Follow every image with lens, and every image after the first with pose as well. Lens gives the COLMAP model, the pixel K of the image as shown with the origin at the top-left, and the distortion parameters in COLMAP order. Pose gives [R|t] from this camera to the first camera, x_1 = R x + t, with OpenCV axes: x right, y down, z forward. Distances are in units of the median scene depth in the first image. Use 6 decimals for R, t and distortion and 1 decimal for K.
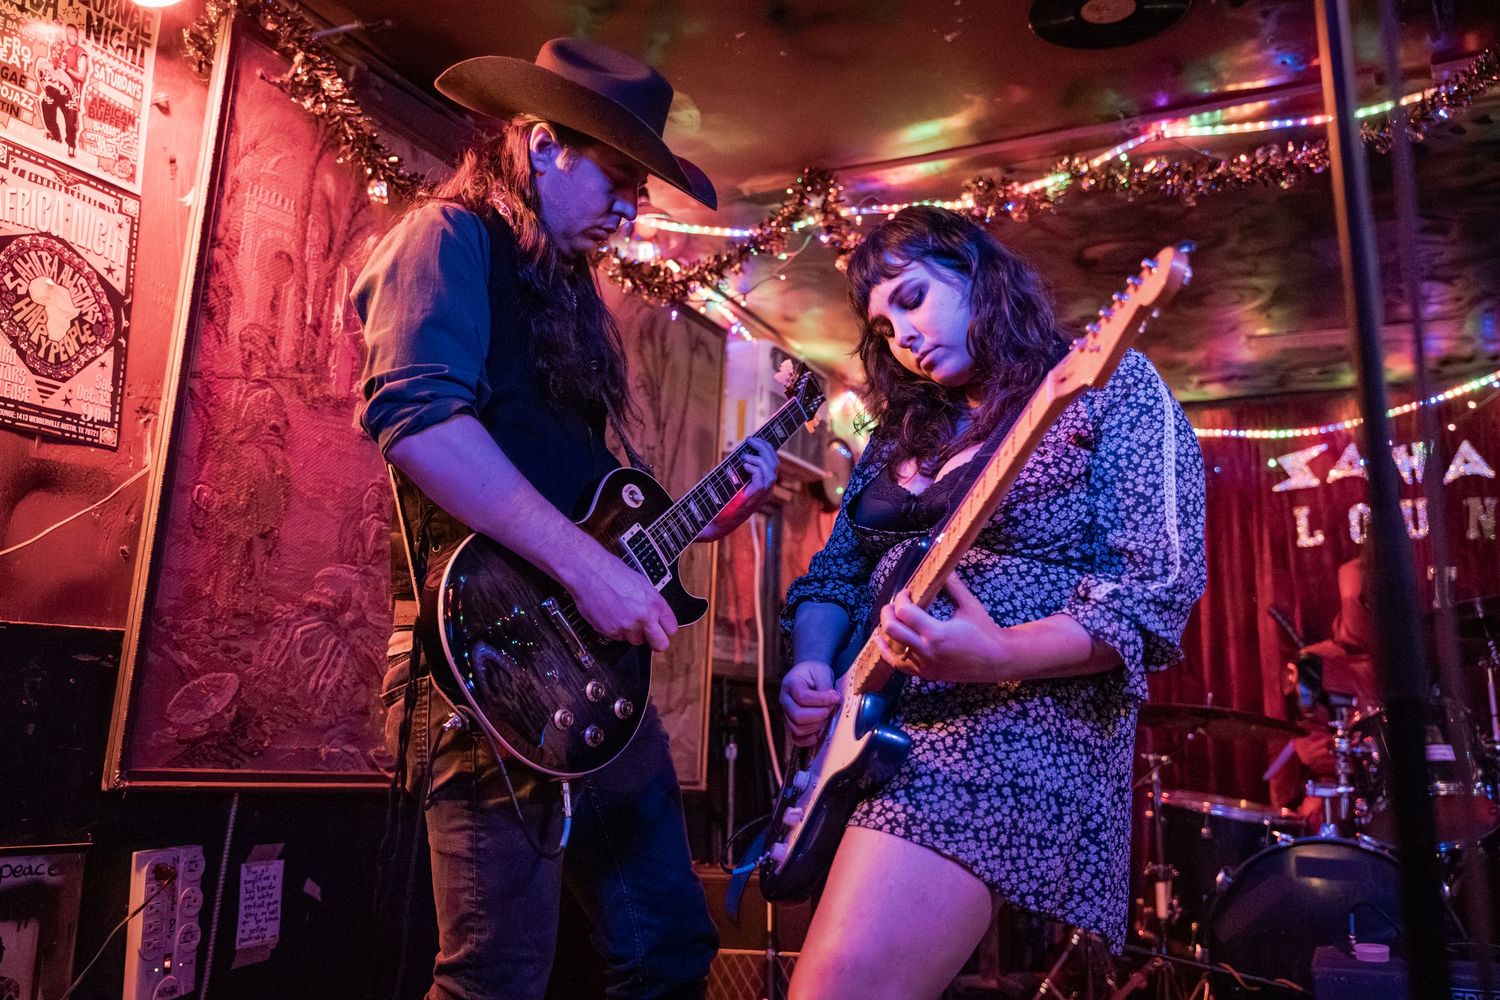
lens RADIAL K [[1349.1, 0, 750.0], [0, 1349.1, 500.0], [0, 0, 1]] dist [0.019786, -0.000974]
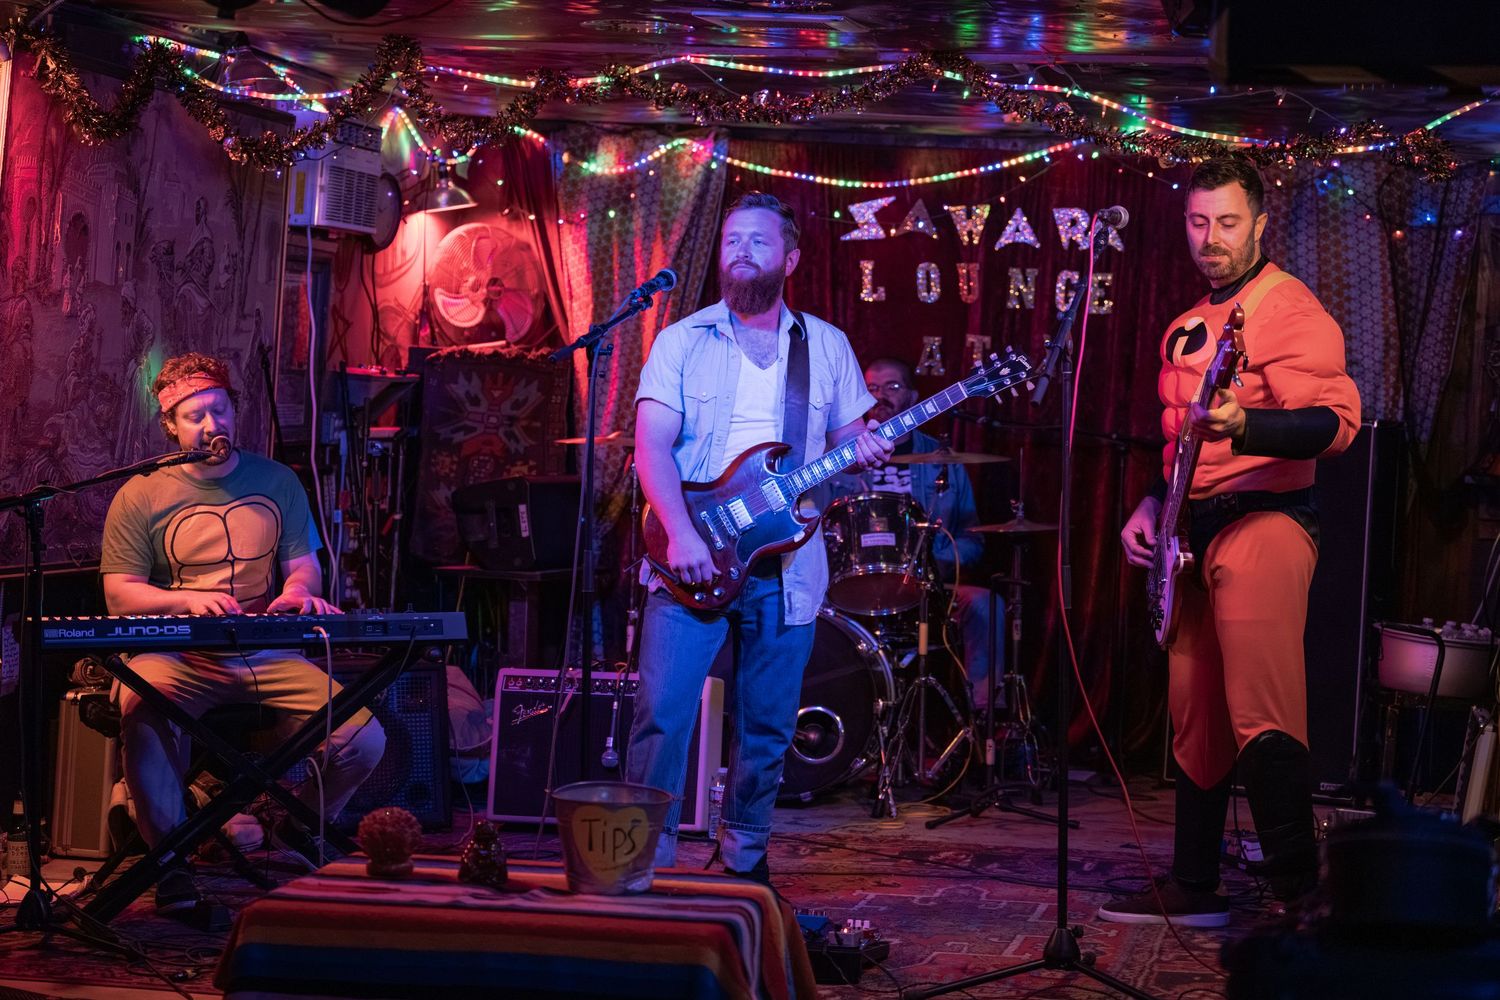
lens RADIAL K [[3064.8, 0, 750.0], [0, 3064.8, 500.0], [0, 0, 1]] dist [-0.004666, 0.097505]
pose [[0.971722, 0.017709, 0.235462, -0.301742], [-0.073490, 0.970340, 0.230304, -0.544409], [-0.224400, -0.241095, 0.944202, -1.805471]]
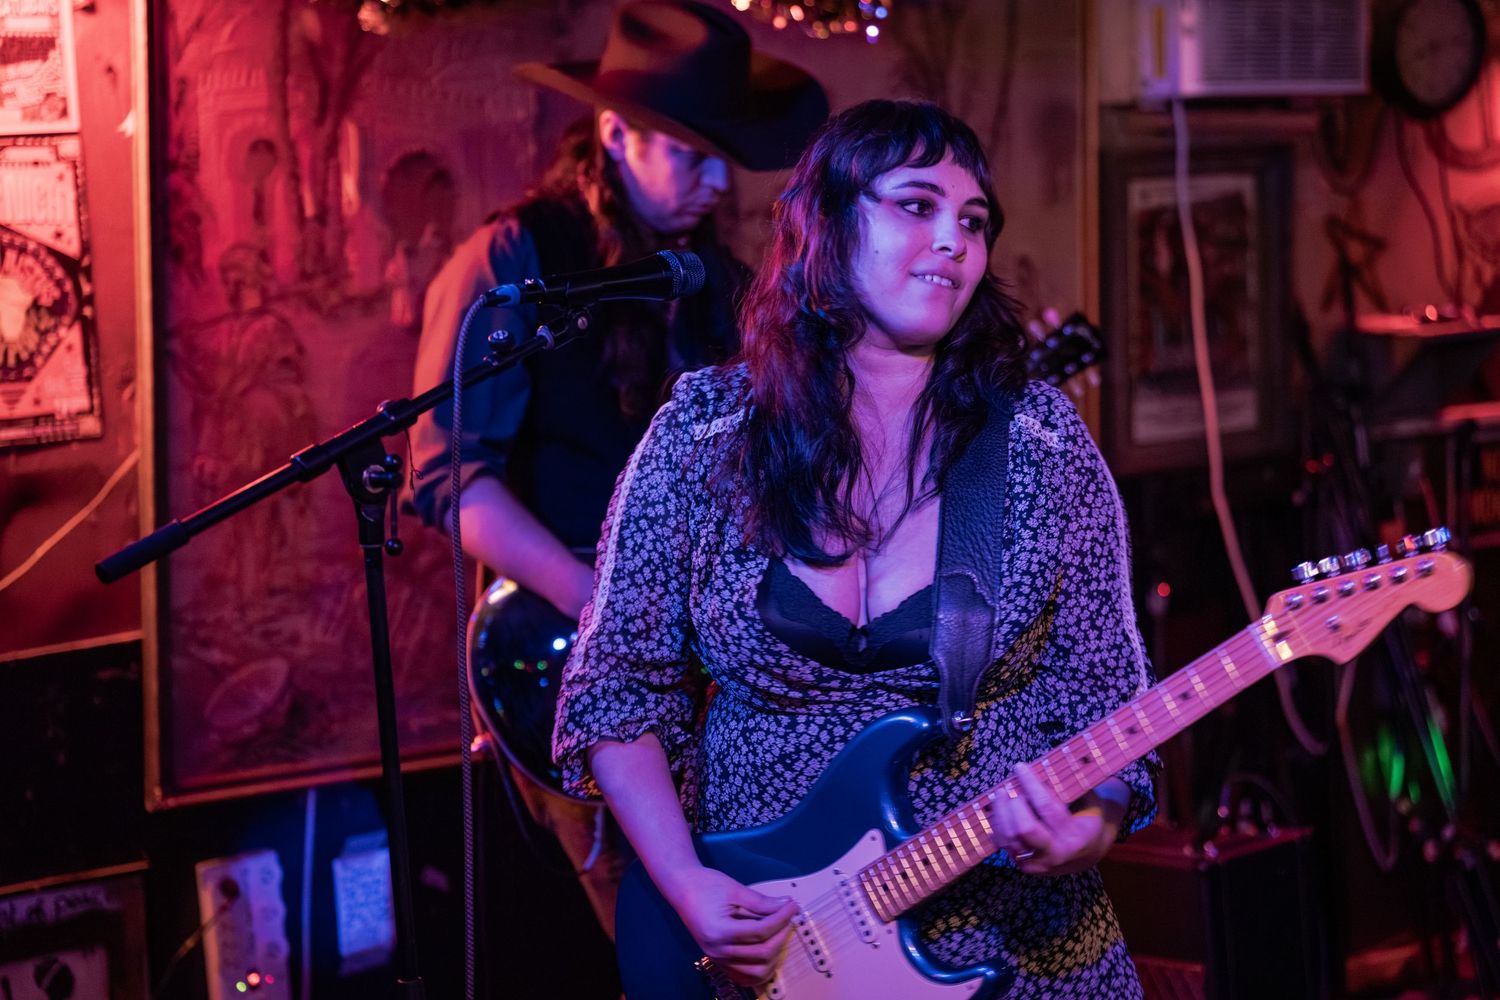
lens RADIAL K [[3243.8, 0, 750.0], [0, 3243.8, 500.0], [0, 0, 1]] dist [0.030441, 0.389070]
pose [[0.908201, -0.017031, -0.418187, 0.589498], [0.135216, 0.957531, 0.254660, -0.355136], [0.396090, -0.287828, 0.871933, -0.505975]]
